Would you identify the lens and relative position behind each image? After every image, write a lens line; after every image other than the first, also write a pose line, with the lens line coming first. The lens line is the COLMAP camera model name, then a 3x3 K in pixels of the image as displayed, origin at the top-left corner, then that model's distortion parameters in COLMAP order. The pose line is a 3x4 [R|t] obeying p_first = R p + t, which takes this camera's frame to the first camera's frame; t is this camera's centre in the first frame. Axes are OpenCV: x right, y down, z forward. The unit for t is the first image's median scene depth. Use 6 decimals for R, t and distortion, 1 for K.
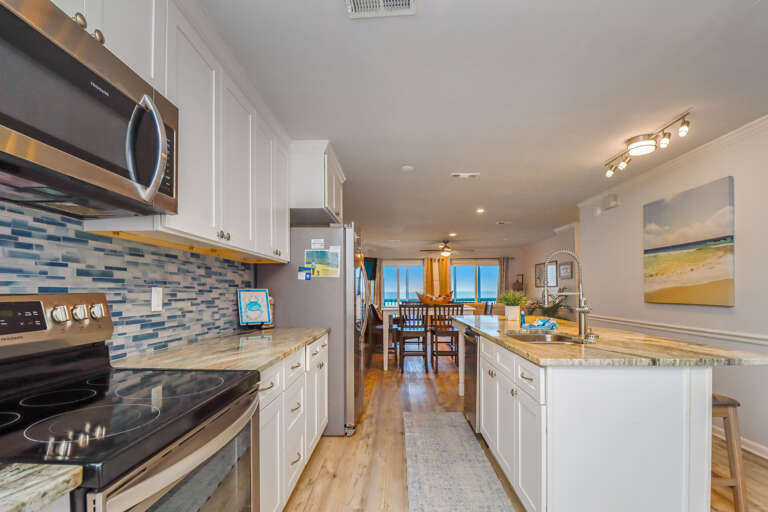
lens RADIAL K [[377.7, 0, 394.8], [0, 377.7, 291.9], [0, 0, 1]] dist [-0.003780, -0.000103]
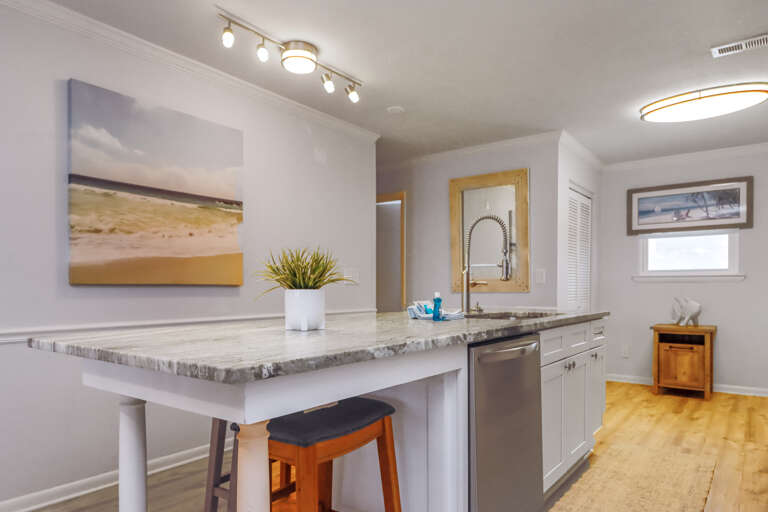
lens RADIAL K [[503.9, 0, 387.2], [0, 503.9, 287.3], [0, 0, 1]] dist [0.000506, -0.000286]
pose [[-0.803850, 0.004620, 0.594815, -0.034295], [0.004832, 0.999988, -0.001237, 0.038020], [-0.594813, 0.001880, -0.803862, 1.453210]]
